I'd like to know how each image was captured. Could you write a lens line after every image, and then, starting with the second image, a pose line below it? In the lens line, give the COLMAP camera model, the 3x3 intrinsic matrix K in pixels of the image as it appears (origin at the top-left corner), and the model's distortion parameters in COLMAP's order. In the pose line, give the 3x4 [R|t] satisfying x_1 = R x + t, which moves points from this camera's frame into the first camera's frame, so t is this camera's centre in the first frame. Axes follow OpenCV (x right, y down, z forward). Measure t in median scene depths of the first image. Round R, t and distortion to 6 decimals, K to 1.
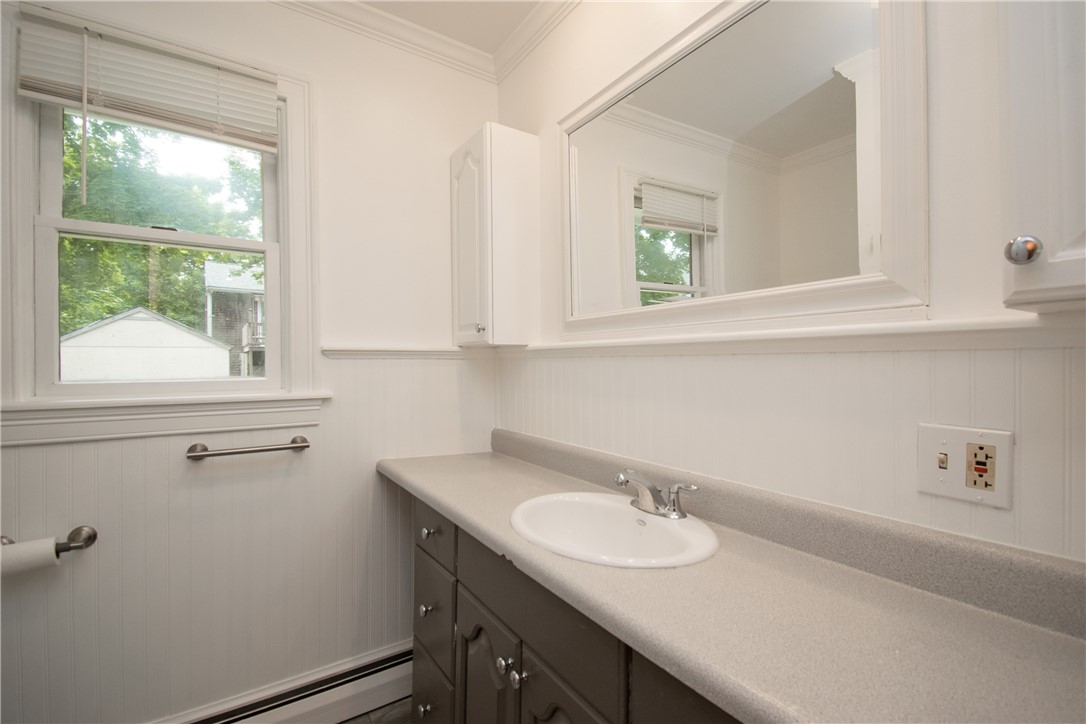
lens RADIAL K [[484.8, 0, 552.8], [0, 484.8, 367.1], [0, 0, 1]] dist [0.012417, -0.008790]
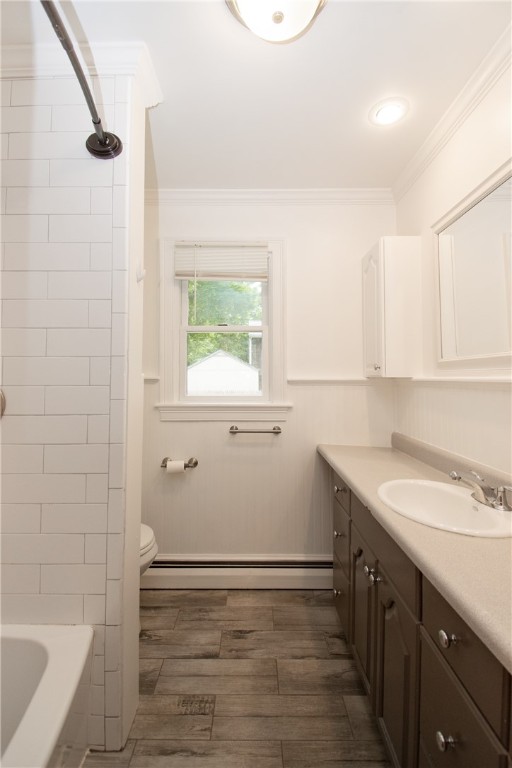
lens RADIAL K [[342.8, 0, 255.1], [0, 342.8, 378.1], [0, 0, 1]] dist [0.012417, -0.008790]
pose [[0.823500, 0.005352, -0.567291, 0.165664], [-0.010360, 0.999931, -0.005605, -0.037109], [0.567222, 0.010493, 0.823498, -0.148988]]
